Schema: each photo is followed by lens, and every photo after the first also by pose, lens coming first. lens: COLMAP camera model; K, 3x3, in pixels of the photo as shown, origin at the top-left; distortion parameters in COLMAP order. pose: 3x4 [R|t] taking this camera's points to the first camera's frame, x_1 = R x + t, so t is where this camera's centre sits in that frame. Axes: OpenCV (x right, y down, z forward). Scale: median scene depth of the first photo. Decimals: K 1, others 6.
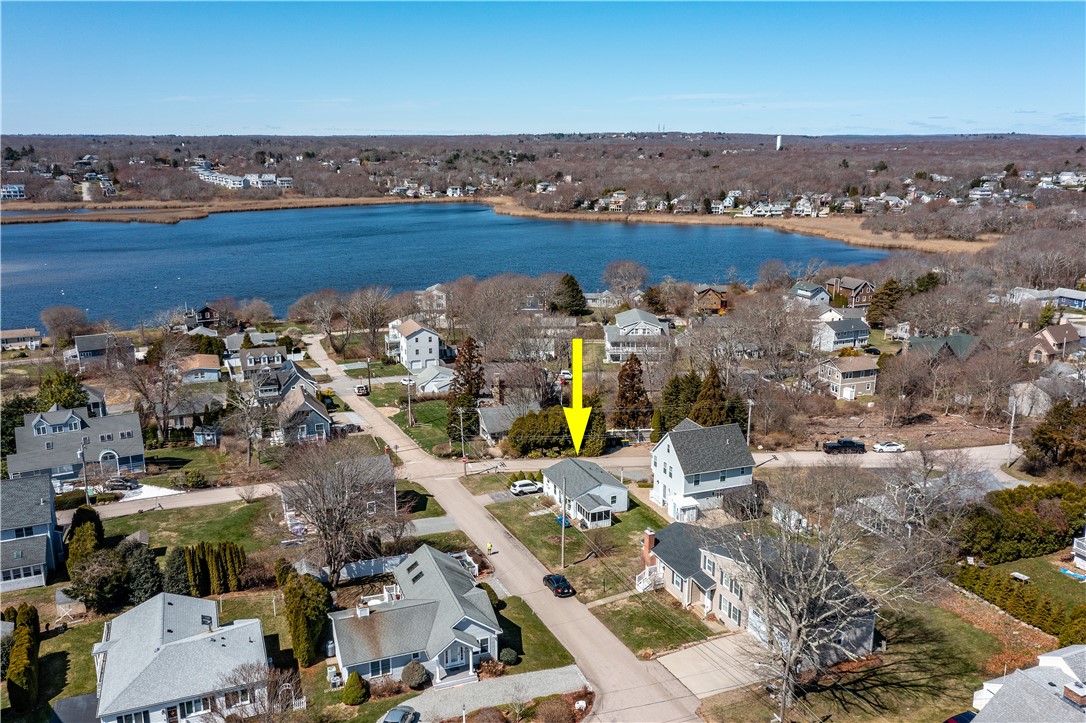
lens RADIAL K [[866.7, 0, 543.0], [0, 866.7, 361.5], [0, 0, 1]] dist [0.000069, 0.007661]
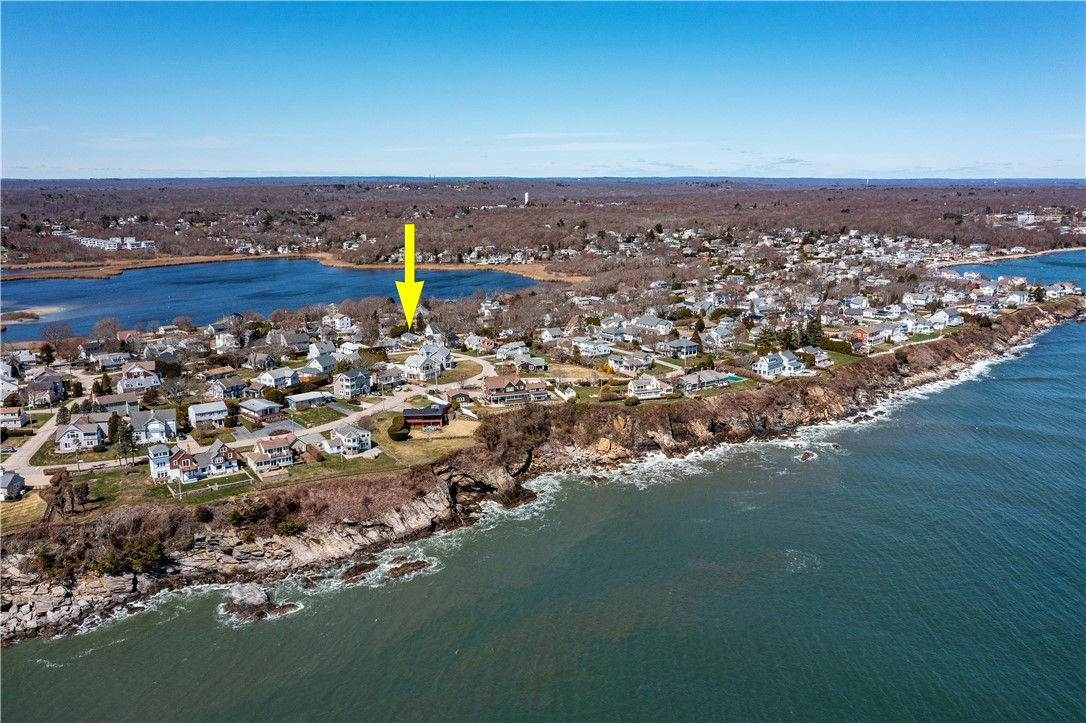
lens RADIAL K [[866.7, 0, 543.0], [0, 866.7, 361.5], [0, 0, 1]] dist [0.000069, 0.007661]
pose [[0.967941, -0.052152, 0.245706, -0.062238], [0.062665, 0.997415, -0.035158, 0.072420], [-0.243237, 0.049428, 0.968707, -0.544860]]
